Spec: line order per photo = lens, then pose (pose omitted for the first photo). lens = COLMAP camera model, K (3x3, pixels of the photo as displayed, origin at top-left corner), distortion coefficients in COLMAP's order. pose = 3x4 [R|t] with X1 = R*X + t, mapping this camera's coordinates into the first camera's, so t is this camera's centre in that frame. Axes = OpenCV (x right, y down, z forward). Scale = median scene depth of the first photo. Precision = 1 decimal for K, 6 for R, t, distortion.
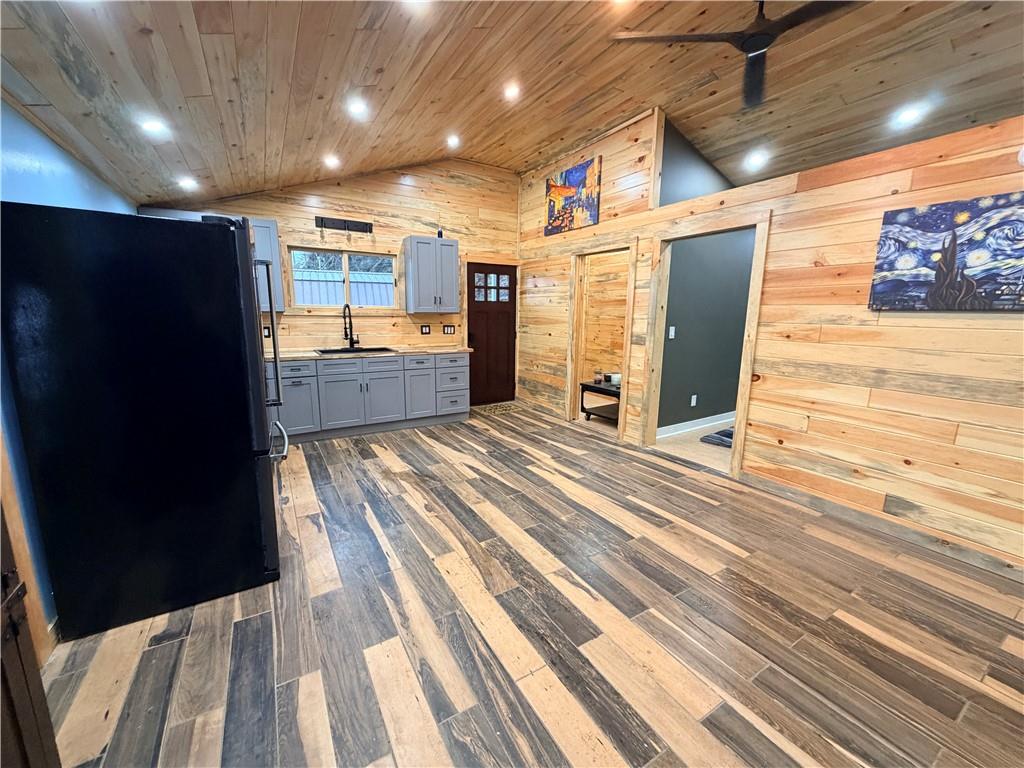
lens RADIAL K [[407.2, 0, 511.1], [0, 407.2, 383.7], [0, 0, 1]] dist [0.001661, -0.000234]
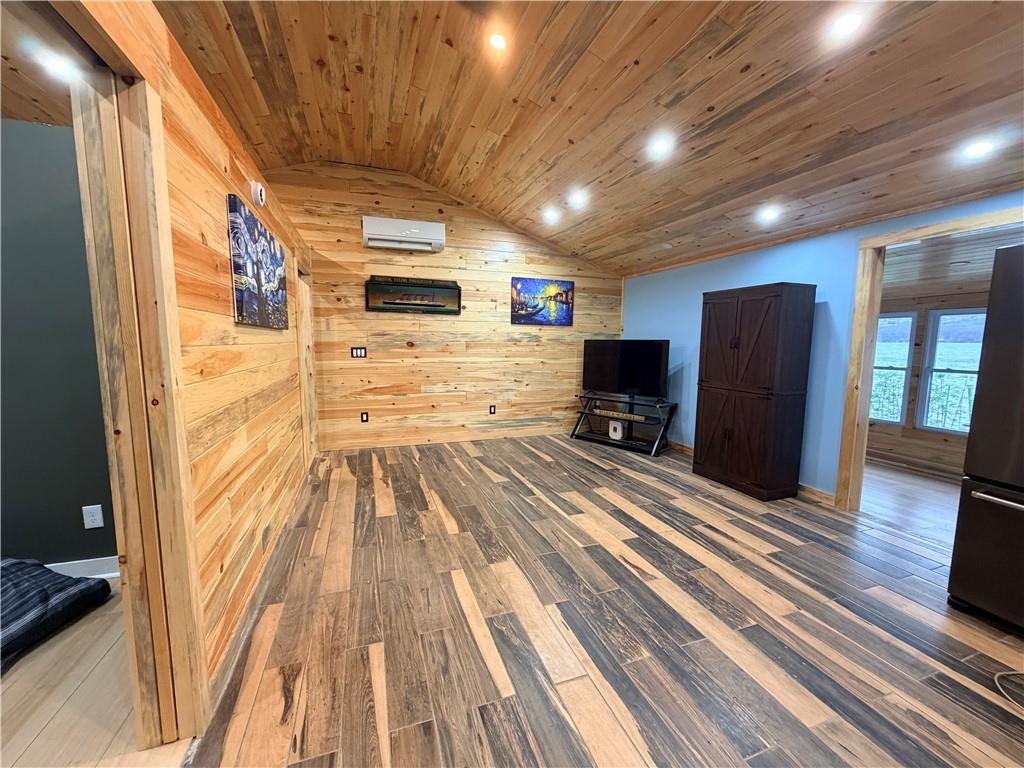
lens RADIAL K [[407.2, 0, 510.6], [0, 407.2, 383.3], [0, 0, 1]] dist [0.001661, -0.000234]
pose [[-0.978746, -0.038070, 0.201510, 0.209616], [0.019471, 0.960928, 0.276112, -0.239581], [-0.204148, 0.274167, -0.939764, 1.435481]]
